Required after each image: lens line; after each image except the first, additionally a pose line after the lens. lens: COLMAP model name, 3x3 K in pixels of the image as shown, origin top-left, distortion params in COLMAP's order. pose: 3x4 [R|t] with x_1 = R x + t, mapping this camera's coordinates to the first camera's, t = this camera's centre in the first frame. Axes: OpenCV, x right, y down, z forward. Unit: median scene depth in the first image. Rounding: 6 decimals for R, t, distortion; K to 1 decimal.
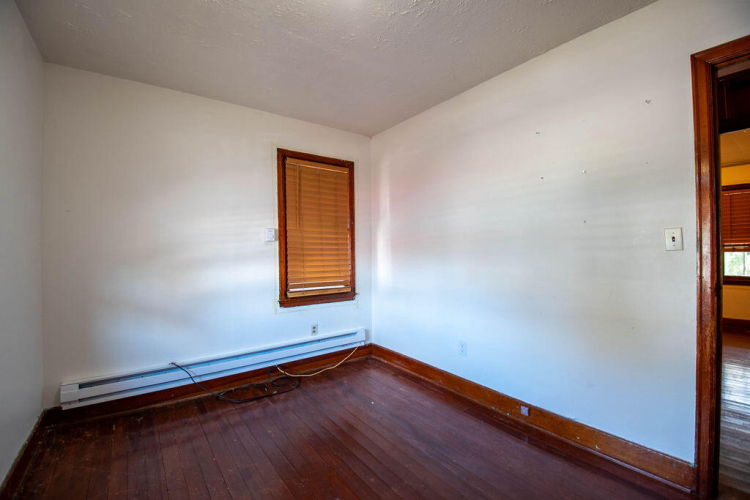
lens RADIAL K [[333.9, 0, 373.4], [0, 333.9, 247.8], [0, 0, 1]] dist [0.006475, -0.016613]
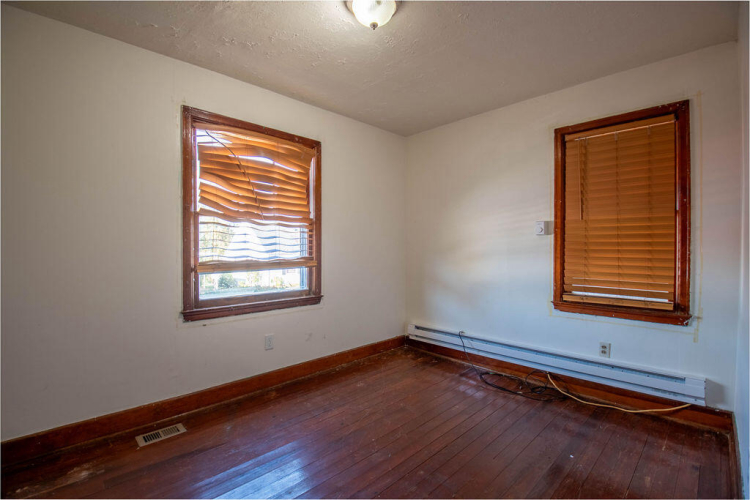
lens RADIAL K [[333.9, 0, 373.6], [0, 333.9, 251.8], [0, 0, 1]] dist [0.006475, -0.016613]
pose [[0.146674, 0.017061, -0.989038, 0.513488], [0.004236, 0.999831, 0.017875, 0.007971], [0.989176, -0.006811, 0.146577, 0.390128]]
